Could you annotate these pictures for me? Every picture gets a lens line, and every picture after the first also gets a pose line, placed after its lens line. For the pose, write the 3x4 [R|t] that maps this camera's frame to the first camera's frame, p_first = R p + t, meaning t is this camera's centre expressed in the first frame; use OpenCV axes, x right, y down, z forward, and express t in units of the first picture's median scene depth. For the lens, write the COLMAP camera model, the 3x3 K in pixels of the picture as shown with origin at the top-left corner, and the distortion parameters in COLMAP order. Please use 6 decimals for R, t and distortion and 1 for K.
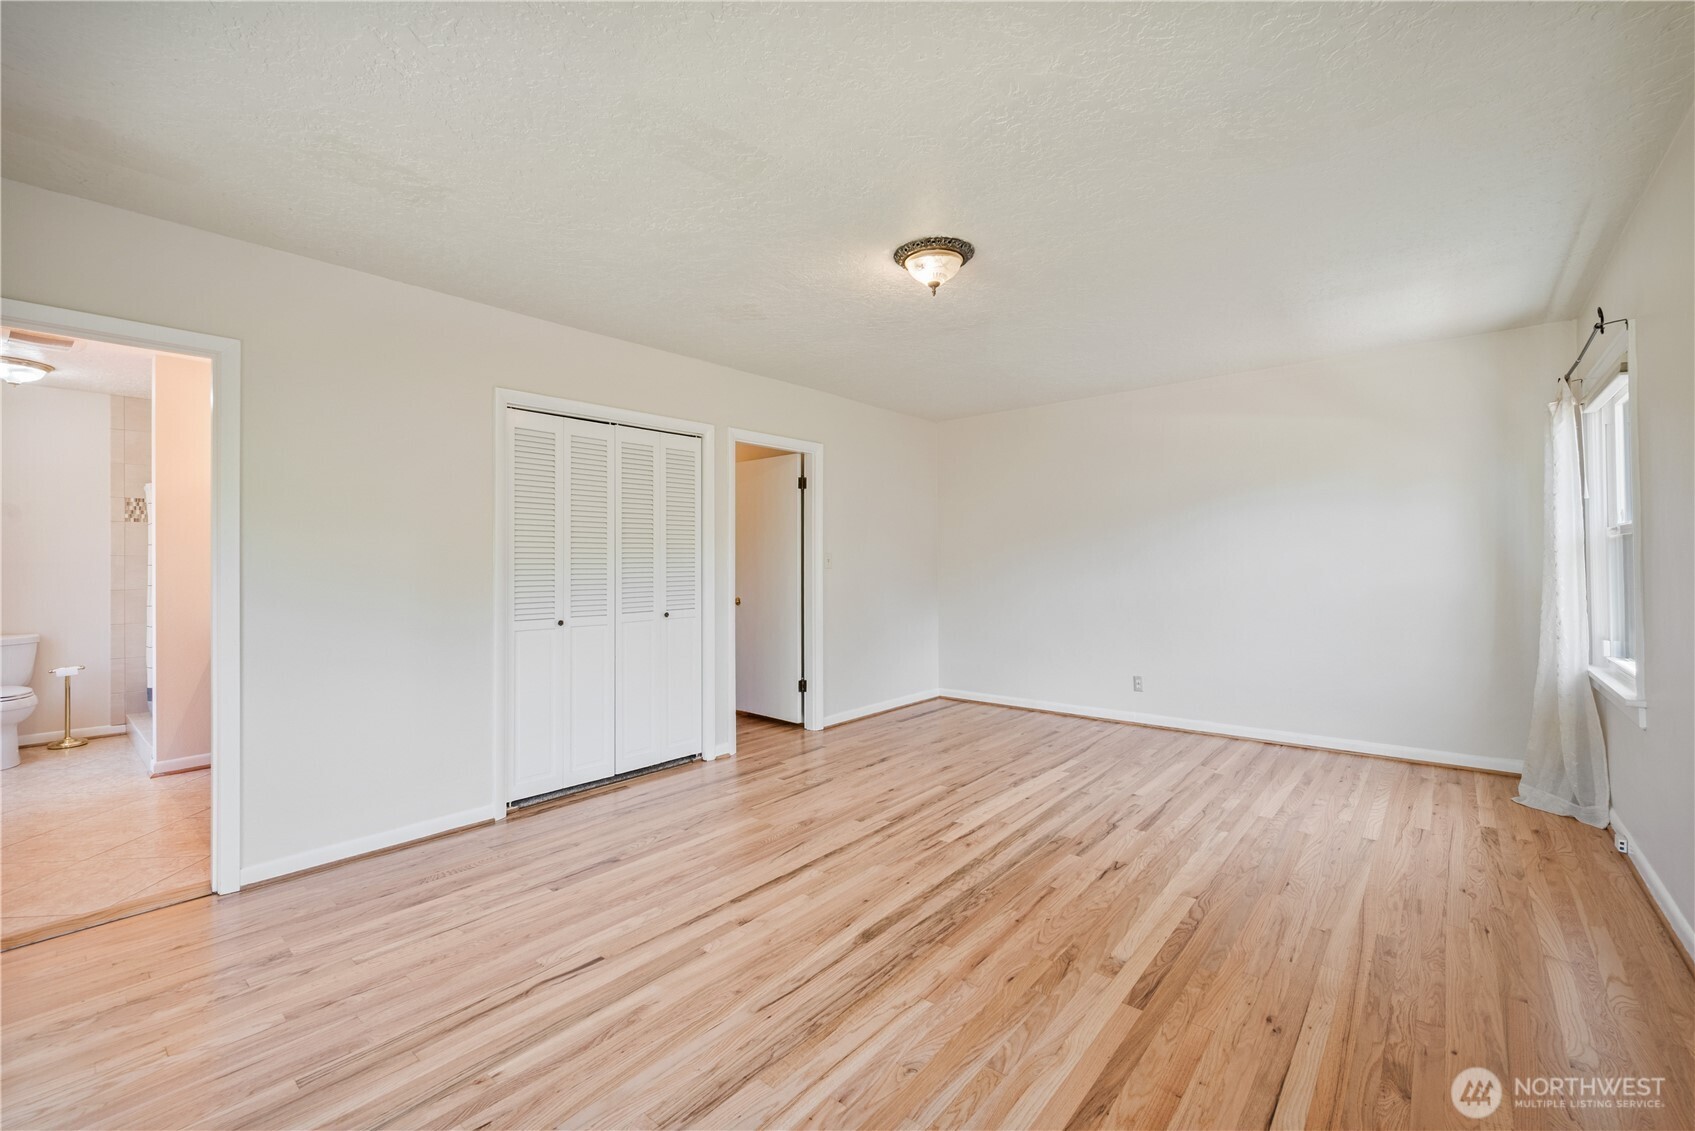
lens RADIAL K [[698.8, 0, 847.5], [0, 698.8, 565.5], [0, 0, 1]] dist [-0.000852, -0.000029]
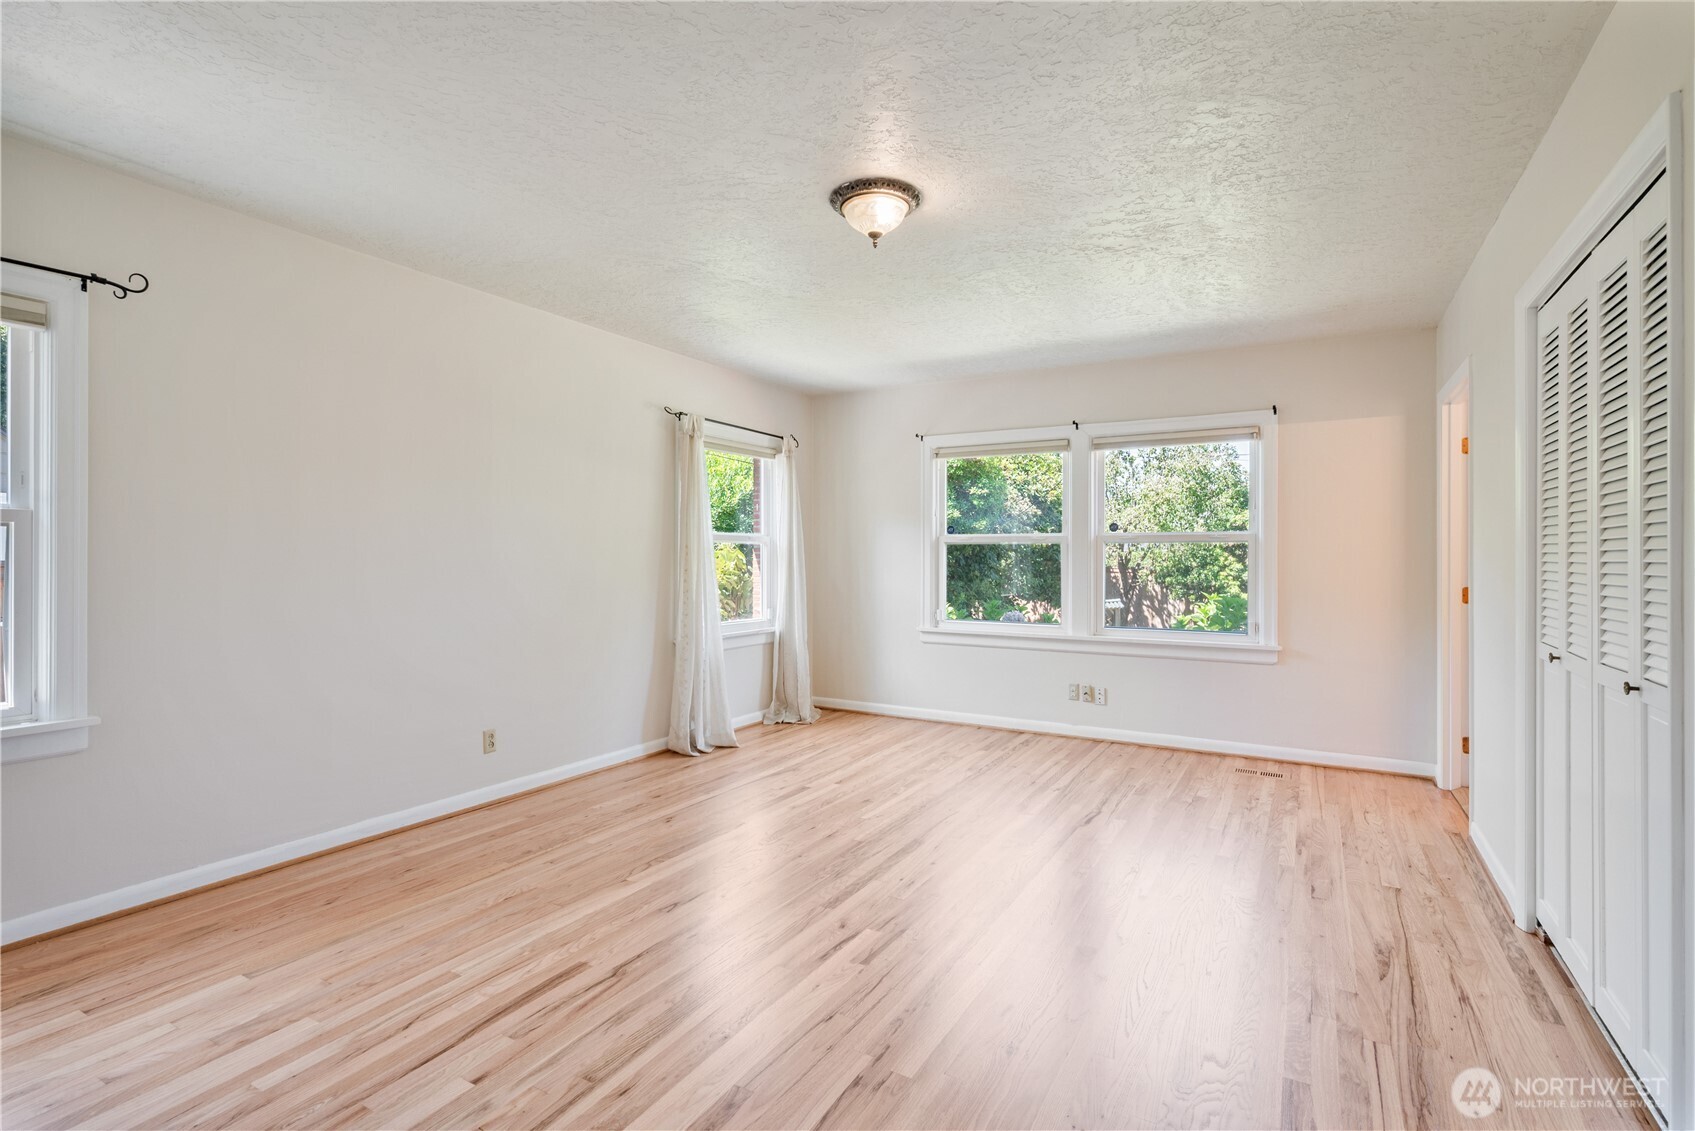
lens RADIAL K [[811.4, 0, 847.5], [0, 811.4, 565.5], [0, 0, 1]] dist [-0.000278, -0.000066]
pose [[-0.982362, 0.008137, -0.186813, 0.368153], [0.005298, 0.999863, 0.015691, -0.007018], [0.186916, 0.014425, -0.982270, 2.083533]]
